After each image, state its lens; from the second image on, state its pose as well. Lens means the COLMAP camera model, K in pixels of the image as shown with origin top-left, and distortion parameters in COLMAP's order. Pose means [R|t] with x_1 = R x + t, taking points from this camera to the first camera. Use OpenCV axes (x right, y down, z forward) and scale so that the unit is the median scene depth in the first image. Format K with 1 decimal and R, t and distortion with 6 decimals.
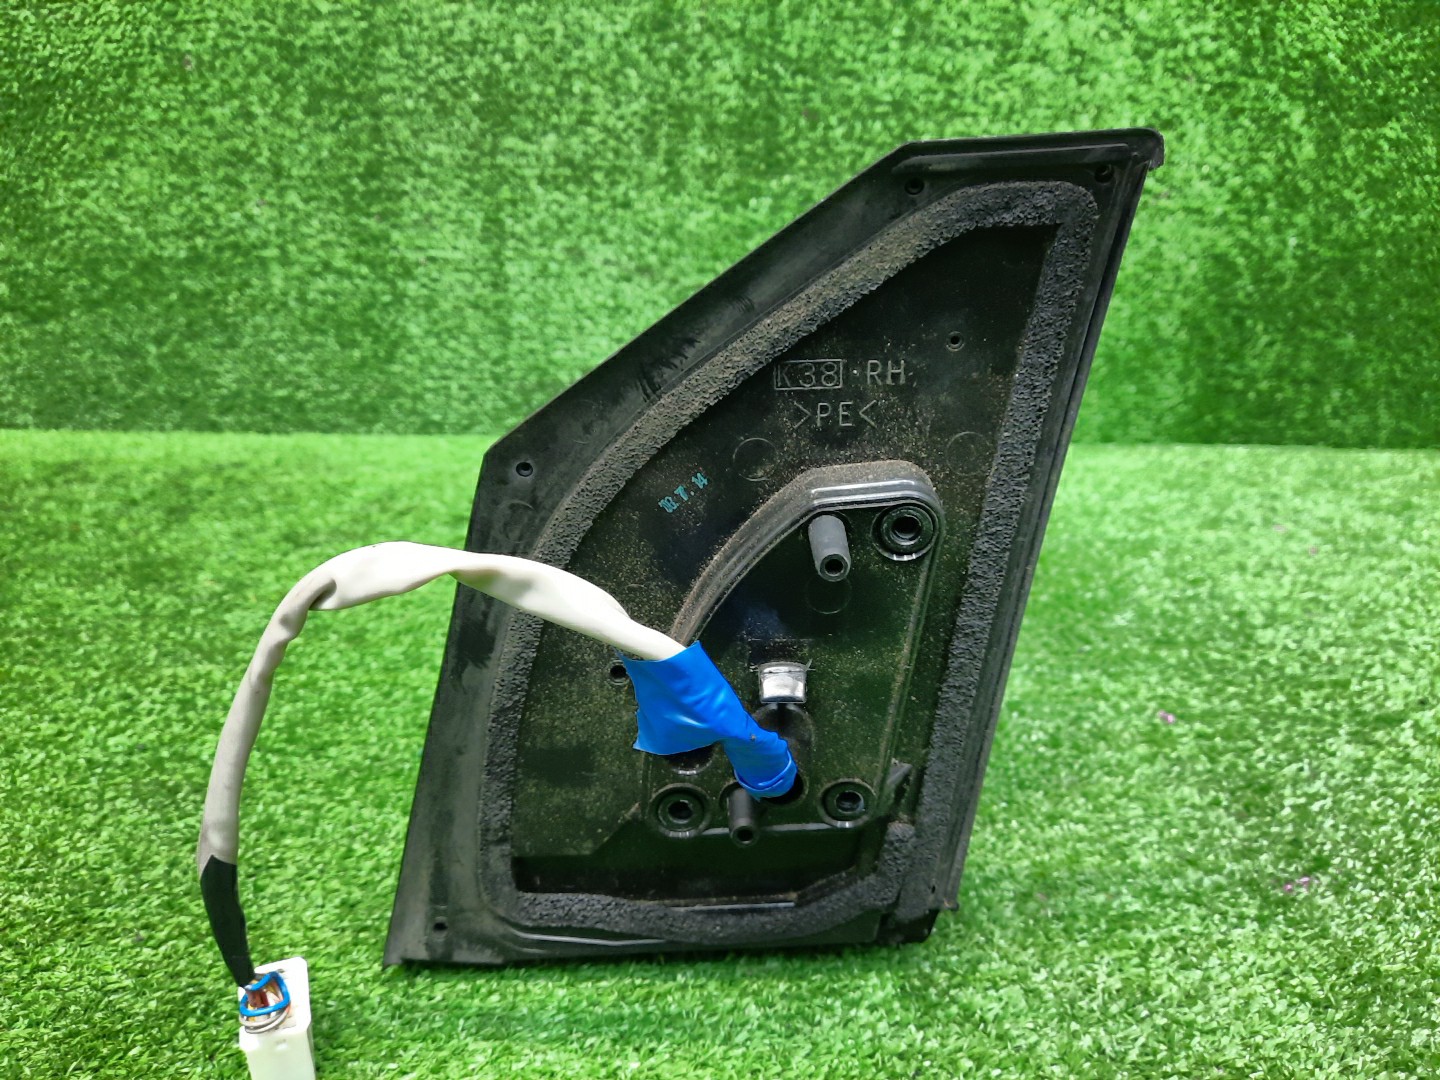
lens RADIAL K [[1081.1, 0, 716.5], [0, 1081.1, 542.1], [0, 0, 1]] dist [0.027622, -0.050617]
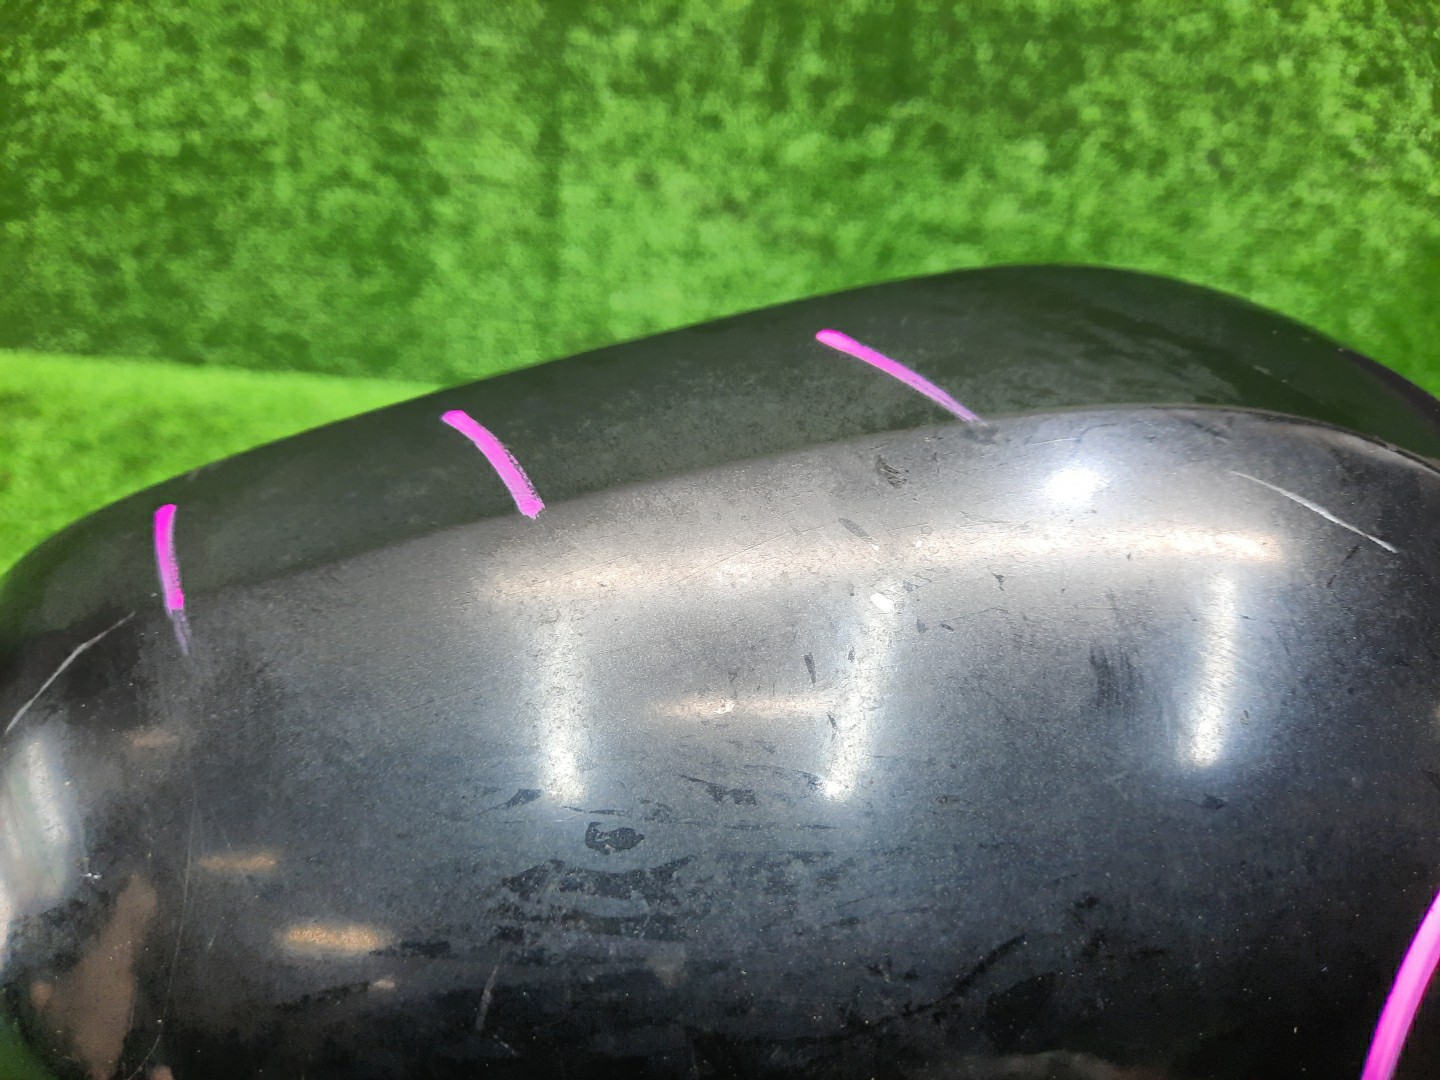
lens RADIAL K [[1125.5, 0, 720.6], [0, 1125.5, 571.1], [0, 0, 1]] dist [-0.020036, -0.008287]
pose [[0.997230, 0.074368, 0.001079, -0.055761], [-0.074359, 0.996593, 0.035683, -0.007020], [0.001579, -0.035665, 0.999363, 0.148726]]
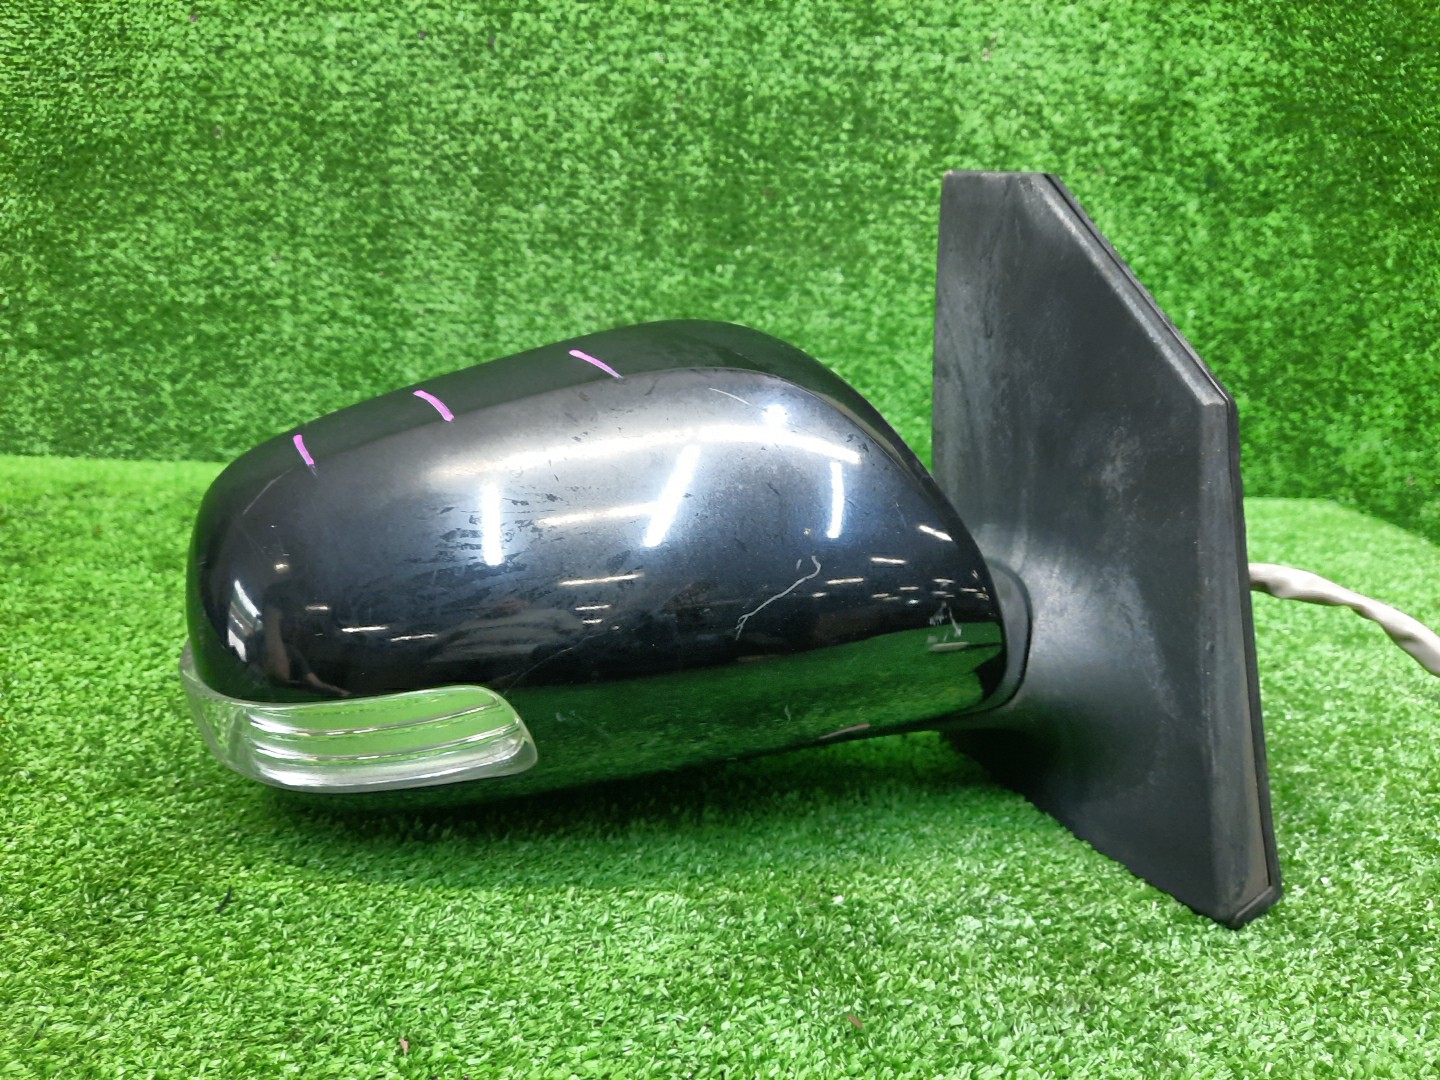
lens RADIAL K [[1070.5, 0, 719.0], [0, 1070.5, 543.4], [0, 0, 1]] dist [0.038293, -0.057287]
pose [[0.999376, 0.020289, 0.028908, 0.007248], [-0.017629, 0.995834, -0.089460, 0.073247], [-0.030603, 0.088894, 0.995571, -0.089589]]
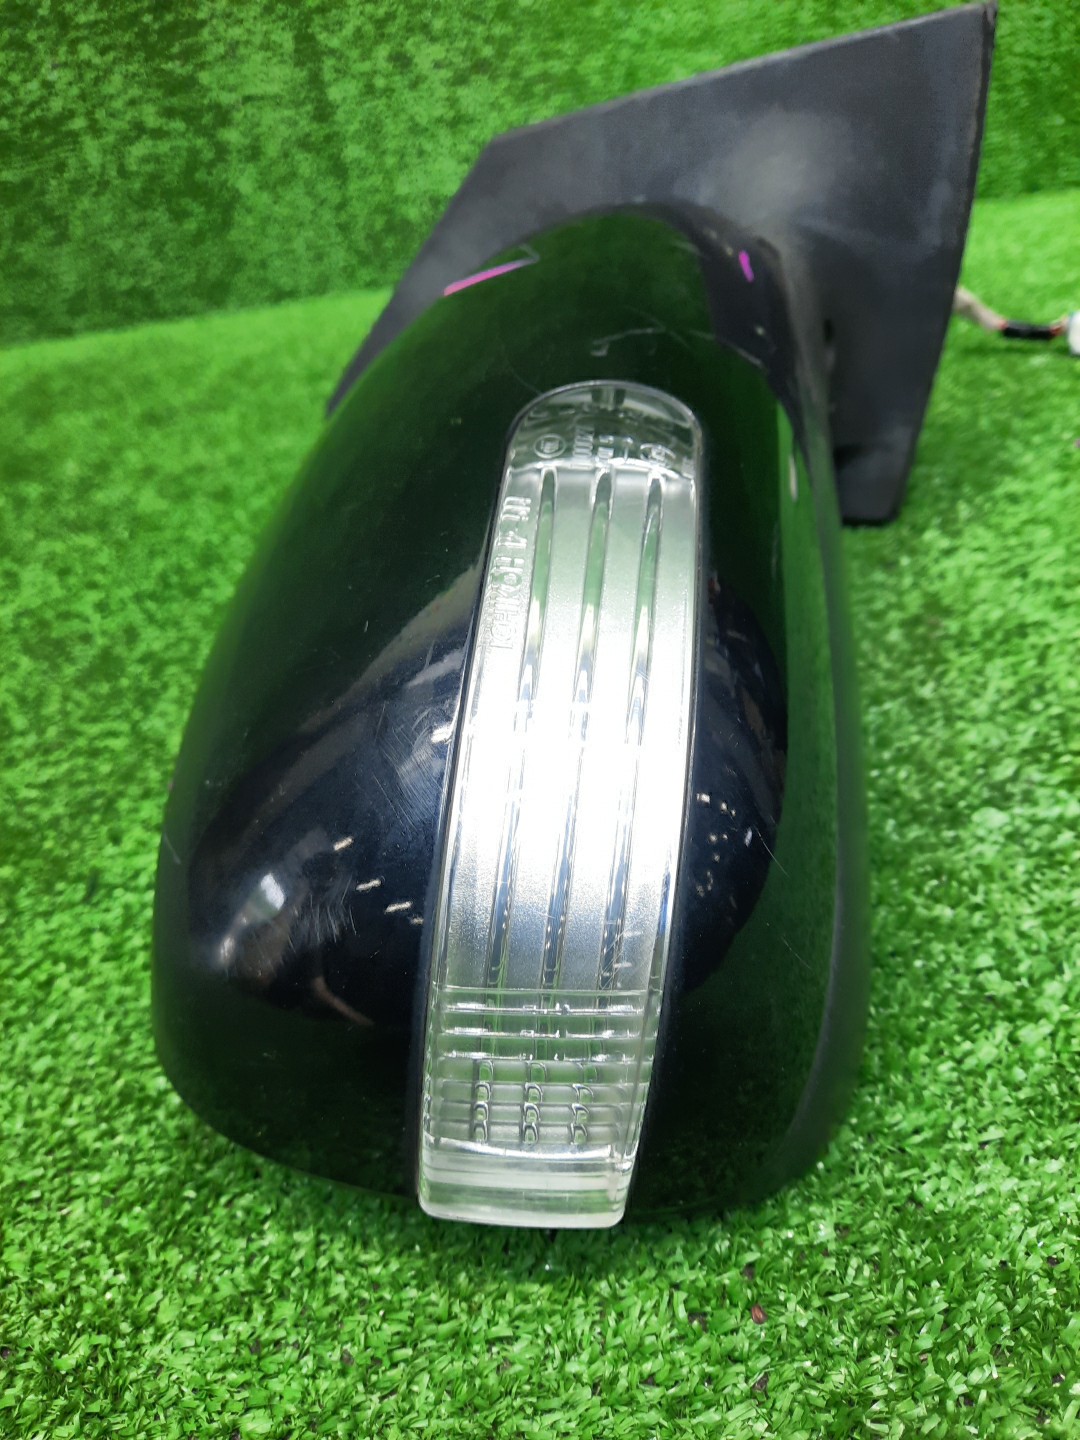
lens RADIAL K [[1108.0, 0, 548.0], [0, 1108.0, 720.2], [0, 0, 1]] dist [-0.008259, -0.010740]
pose [[0.987288, -0.113701, -0.111059, 0.027844], [0.137229, 0.962330, 0.234709, 0.058113], [0.080188, -0.246966, 0.965701, 0.010384]]
